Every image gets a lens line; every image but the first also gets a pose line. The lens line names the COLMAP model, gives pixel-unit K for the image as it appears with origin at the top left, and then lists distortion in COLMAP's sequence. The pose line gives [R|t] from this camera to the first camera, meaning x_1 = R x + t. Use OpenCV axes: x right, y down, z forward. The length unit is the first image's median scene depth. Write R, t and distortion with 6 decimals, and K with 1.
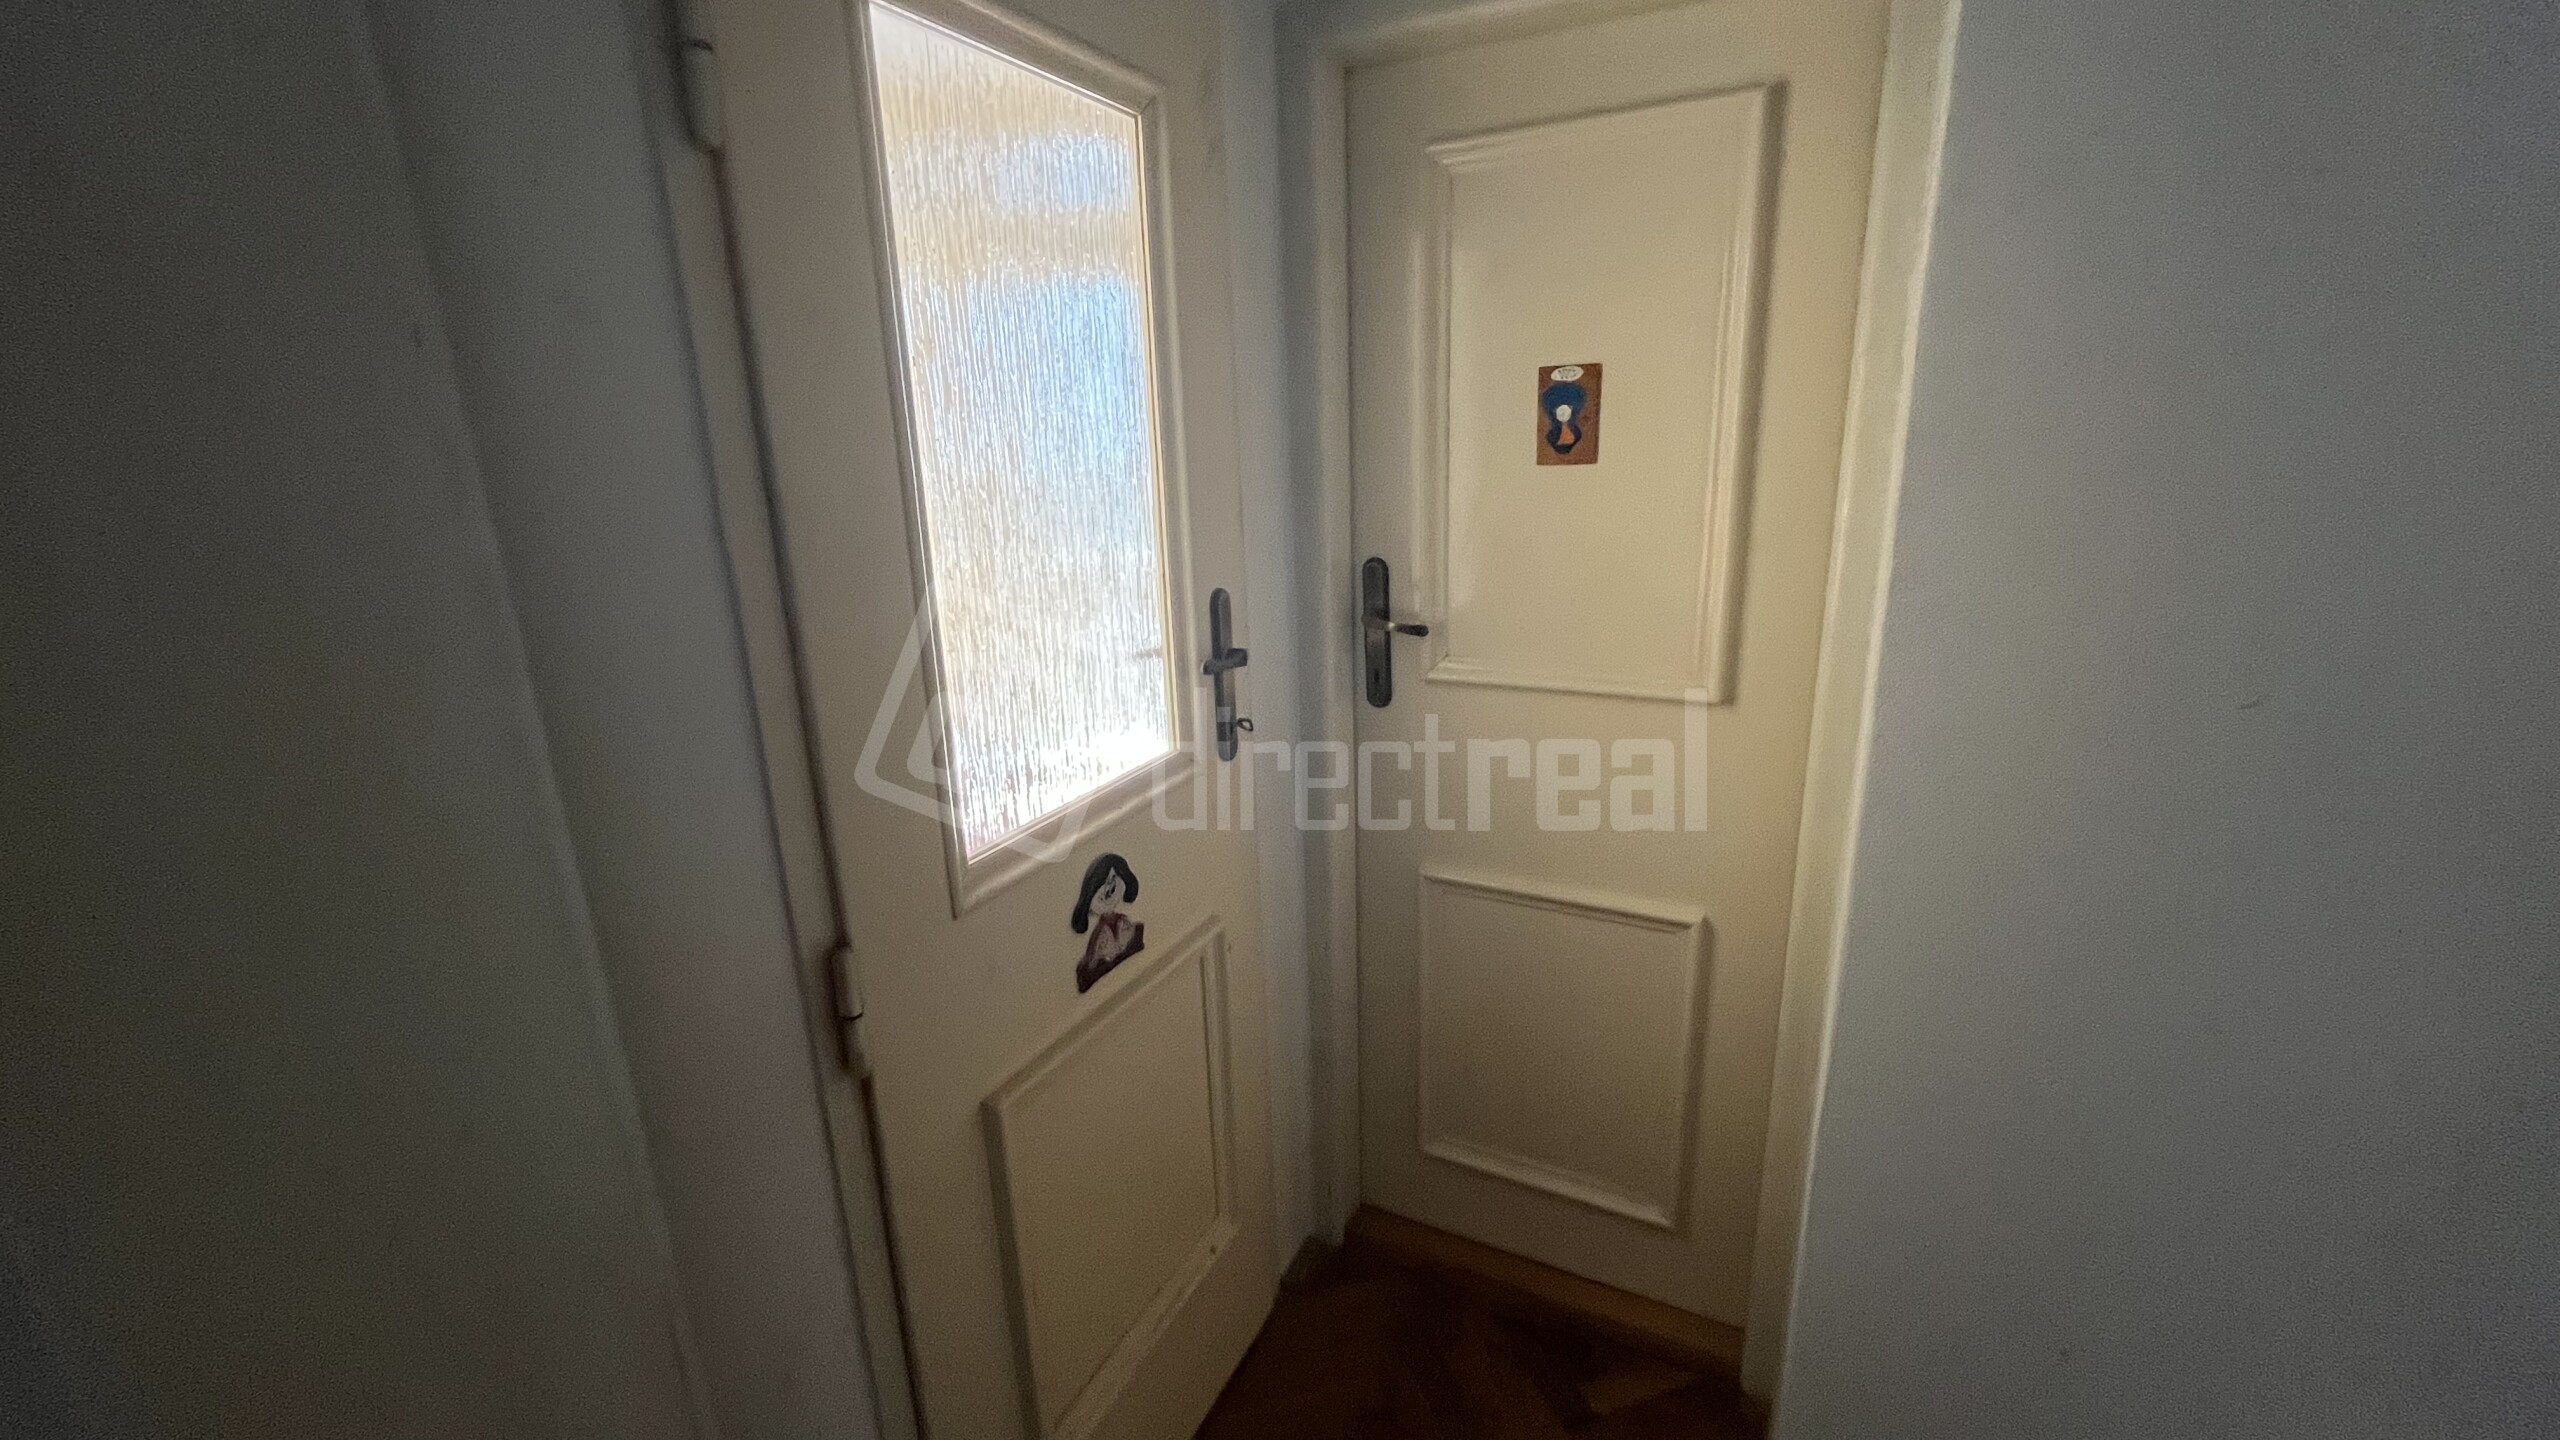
lens RADIAL K [[1039.3, 0, 1293.3], [0, 1039.3, 717.8], [0, 0, 1]] dist [-0.002267, -0.000113]
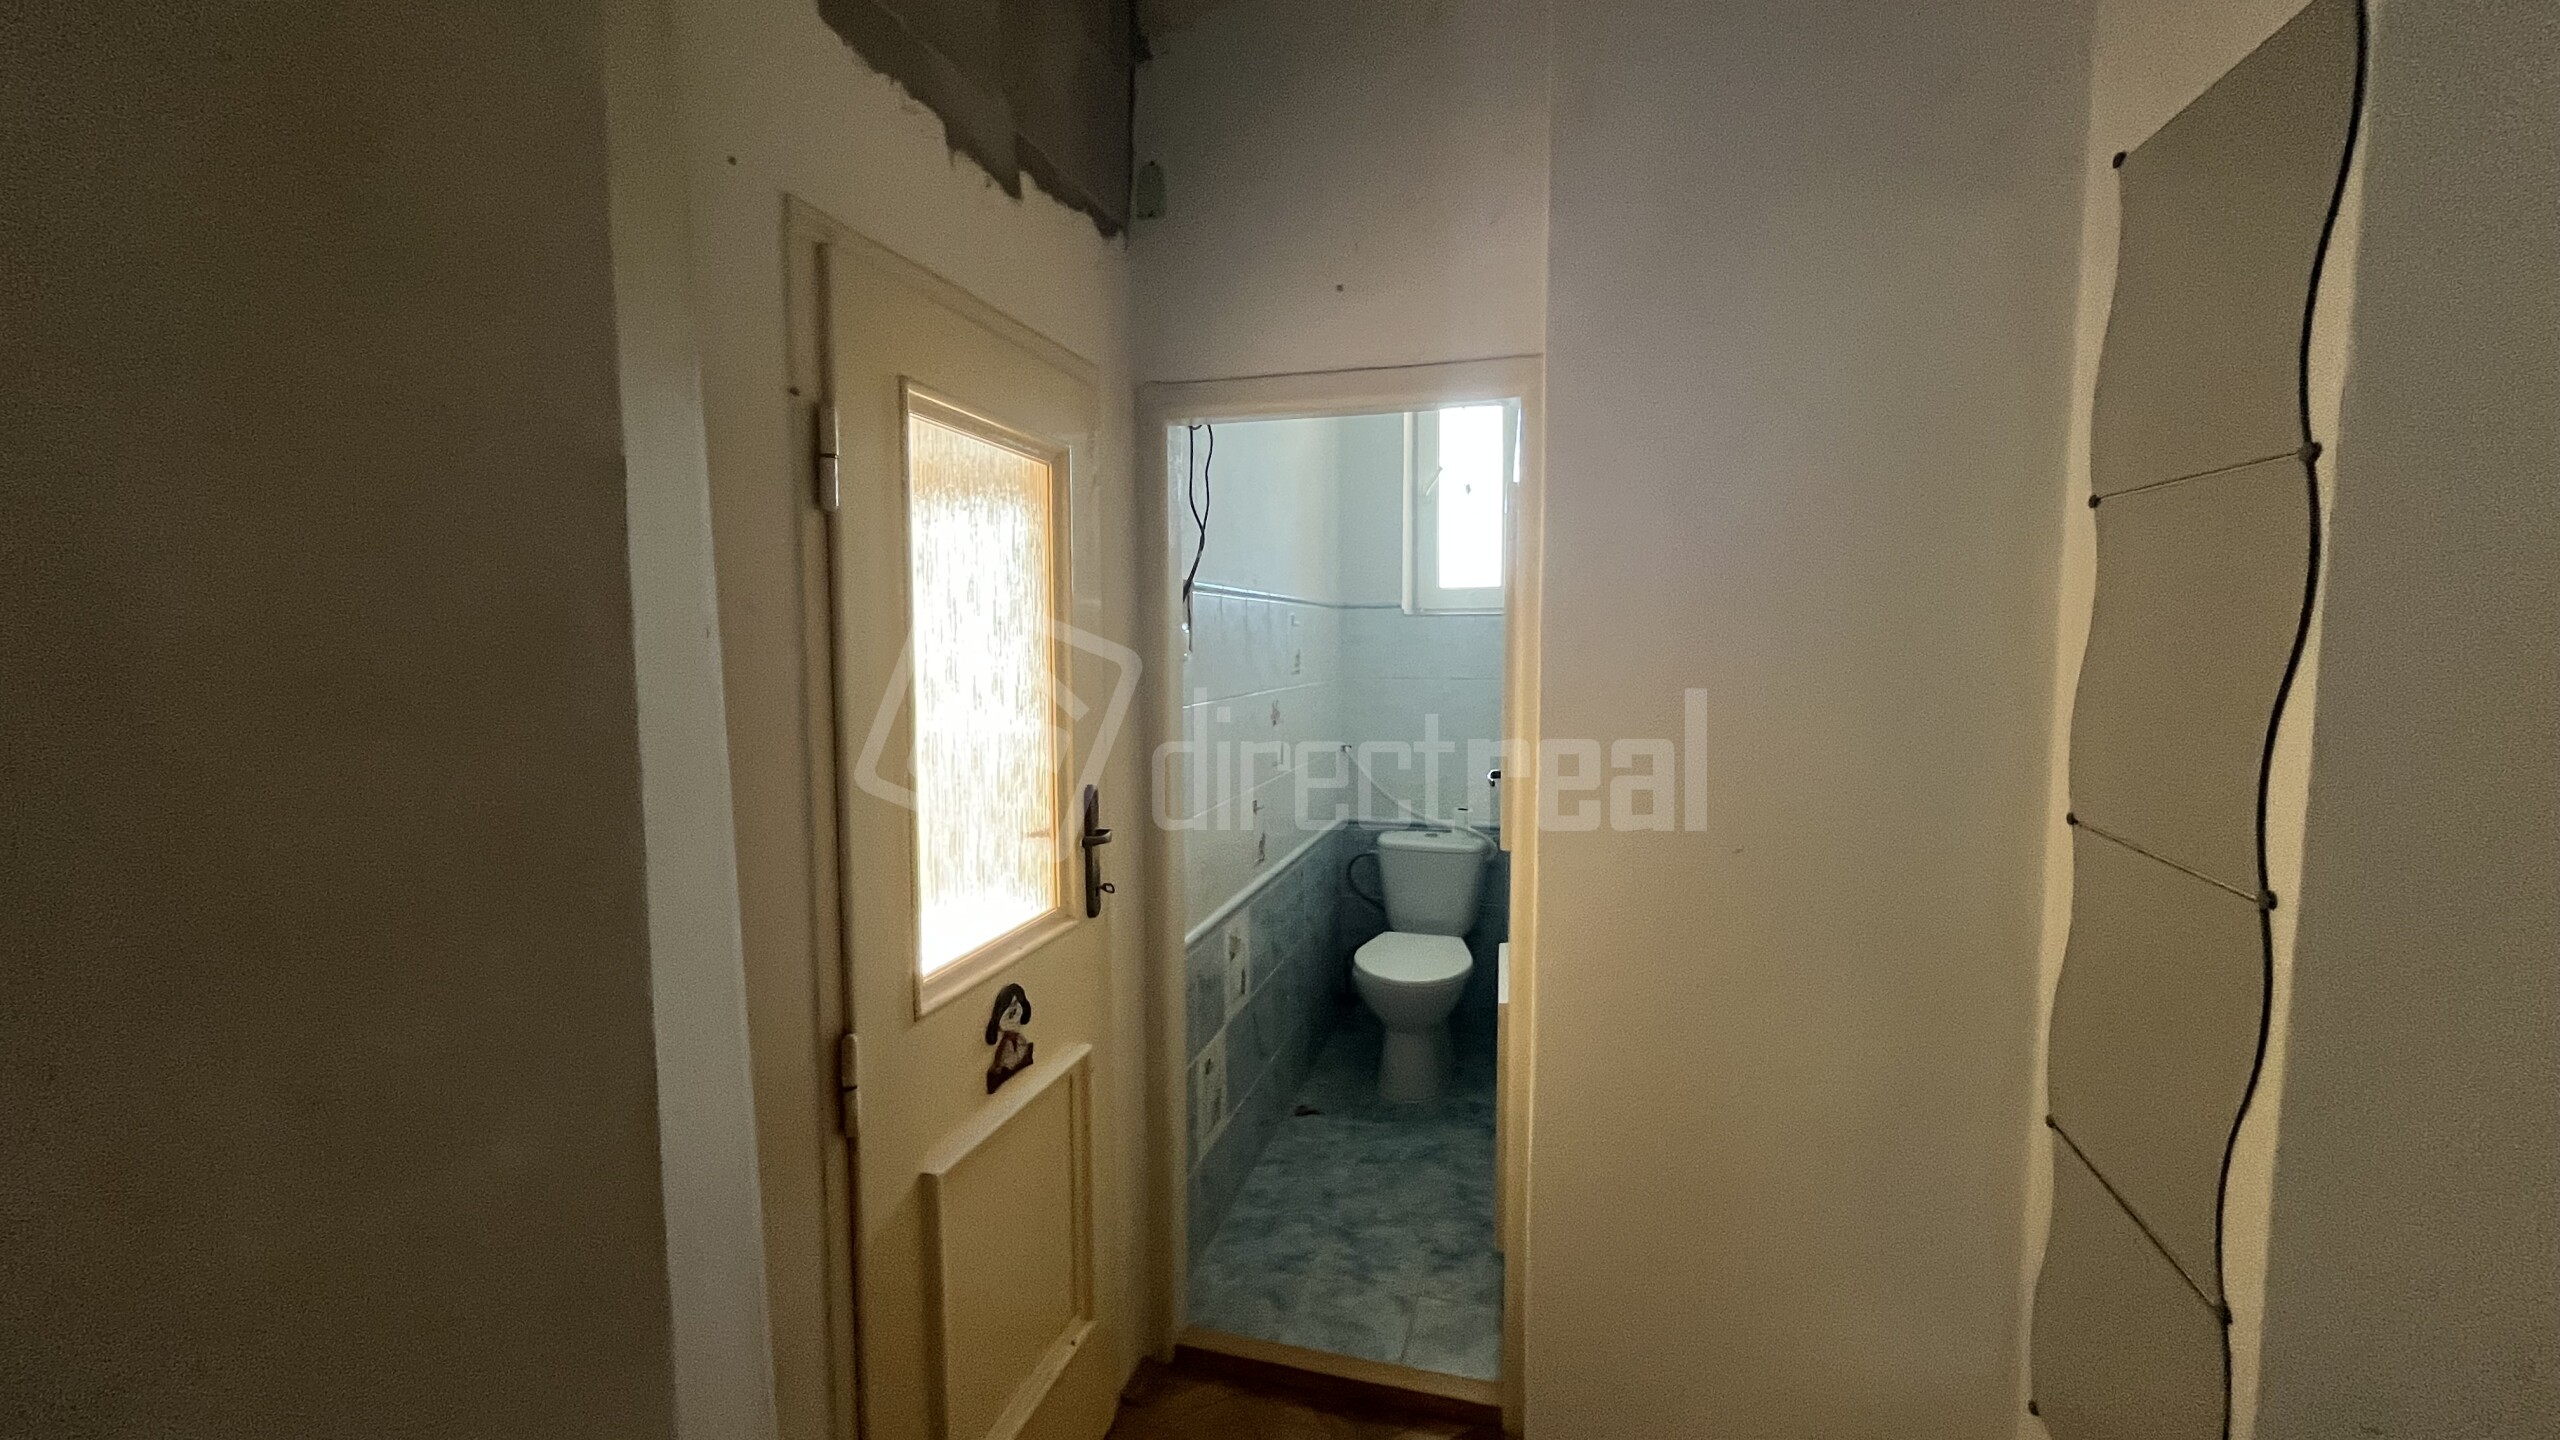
lens RADIAL K [[1039.3, 0, 1277.4], [0, 1039.3, 720.8], [0, 0, 1]] dist [-0.002267, -0.000113]
pose [[0.977891, 0.009471, 0.208901, -0.125520], [0.036395, 0.976019, -0.214619, 0.099771], [-0.205924, 0.217477, 0.954096, -0.396822]]
